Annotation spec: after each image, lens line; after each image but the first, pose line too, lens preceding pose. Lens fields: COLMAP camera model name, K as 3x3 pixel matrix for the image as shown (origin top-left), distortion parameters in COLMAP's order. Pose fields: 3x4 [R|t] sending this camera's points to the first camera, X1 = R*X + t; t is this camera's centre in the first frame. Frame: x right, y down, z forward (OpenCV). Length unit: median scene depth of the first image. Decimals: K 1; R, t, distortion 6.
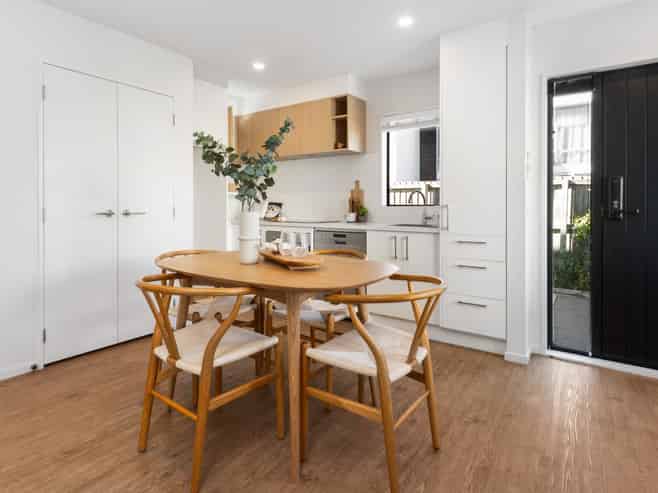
lens RADIAL K [[362.0, 0, 329.5], [0, 362.0, 211.9], [0, 0, 1]] dist [0.012193, 0.000799]
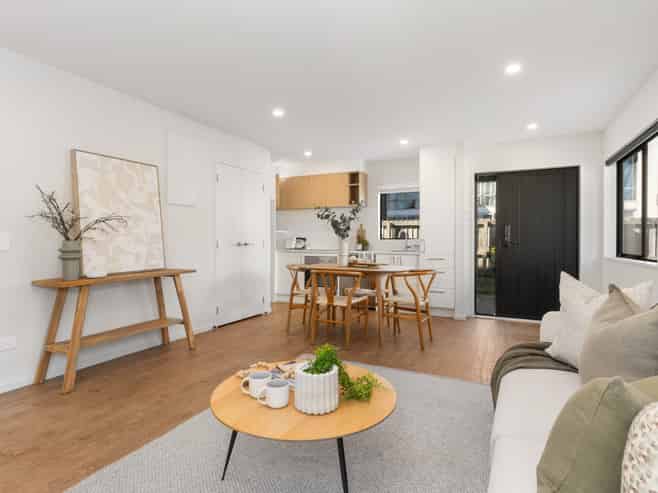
lens RADIAL K [[363.2, 0, 309.4], [0, 363.2, 246.2], [0, 0, 1]] dist [0.003344, 0.000741]
pose [[0.993381, -0.003798, 0.114805, -0.352003], [0.003610, 0.999992, 0.001853, 0.007910], [-0.114812, -0.001426, 0.993386, -0.580752]]
